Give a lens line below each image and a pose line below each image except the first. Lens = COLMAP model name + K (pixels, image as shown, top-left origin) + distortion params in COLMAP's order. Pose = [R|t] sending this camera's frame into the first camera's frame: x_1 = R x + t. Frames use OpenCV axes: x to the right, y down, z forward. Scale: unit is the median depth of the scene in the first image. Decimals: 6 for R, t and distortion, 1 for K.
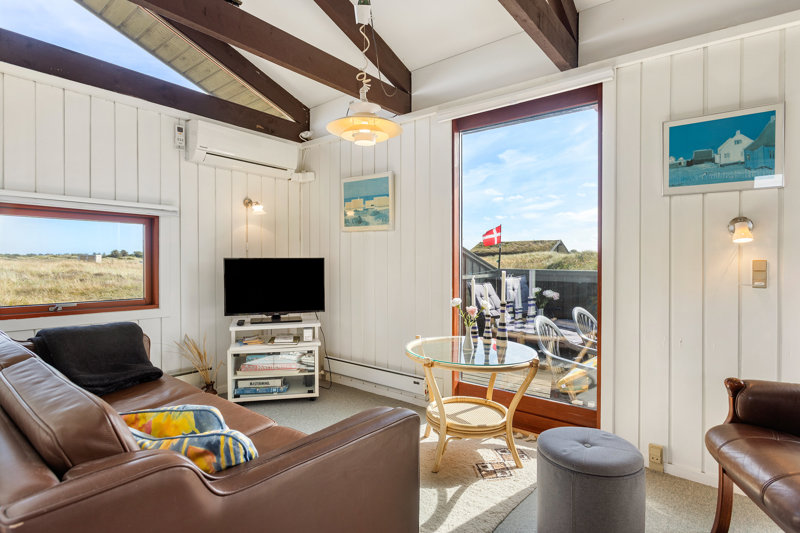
lens RADIAL K [[412.6, 0, 400.0], [0, 412.6, 266.5], [0, 0, 1]] dist [-0.035327, 0.000483]
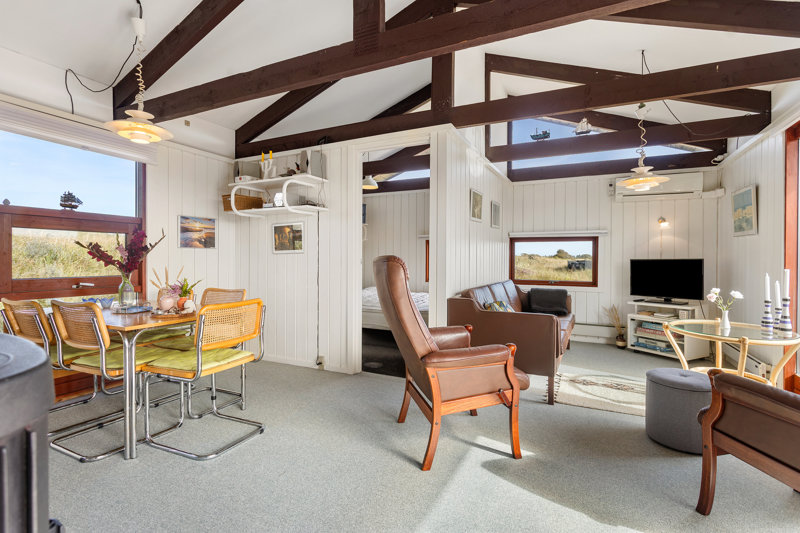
lens RADIAL K [[396.0, 0, 409.5], [0, 396.0, 261.8], [0, 0, 1]] dist [-0.019862, 0.012700]
pose [[0.231225, 0.000151, -0.972900, 0.848731], [-0.010953, 0.999937, -0.002448, 0.002194], [0.972839, 0.011222, 0.231212, -0.202864]]
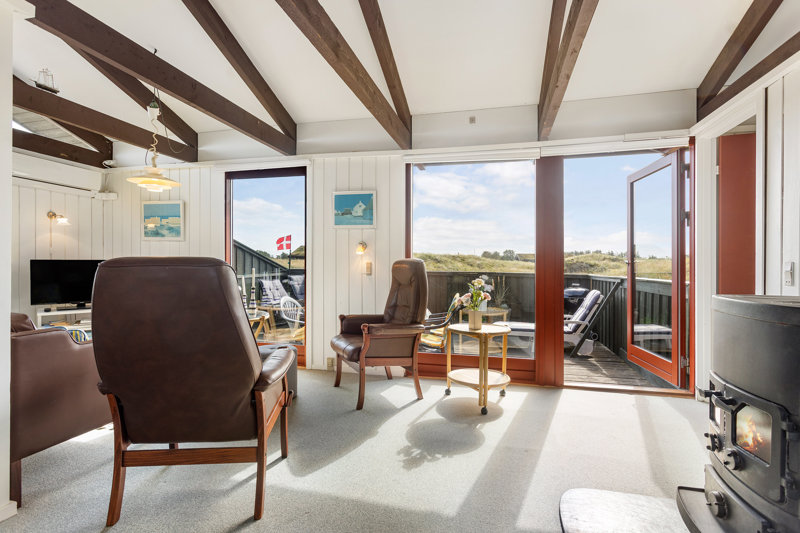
lens RADIAL K [[396.0, 0, 409.5], [0, 396.0, 261.8], [0, 0, 1]] dist [-0.019862, 0.012700]
pose [[0.904092, 0.002632, 0.427330, 0.111347], [0.004723, 0.999858, -0.016149, 0.010543], [-0.427312, 0.016619, 0.903951, -0.592142]]
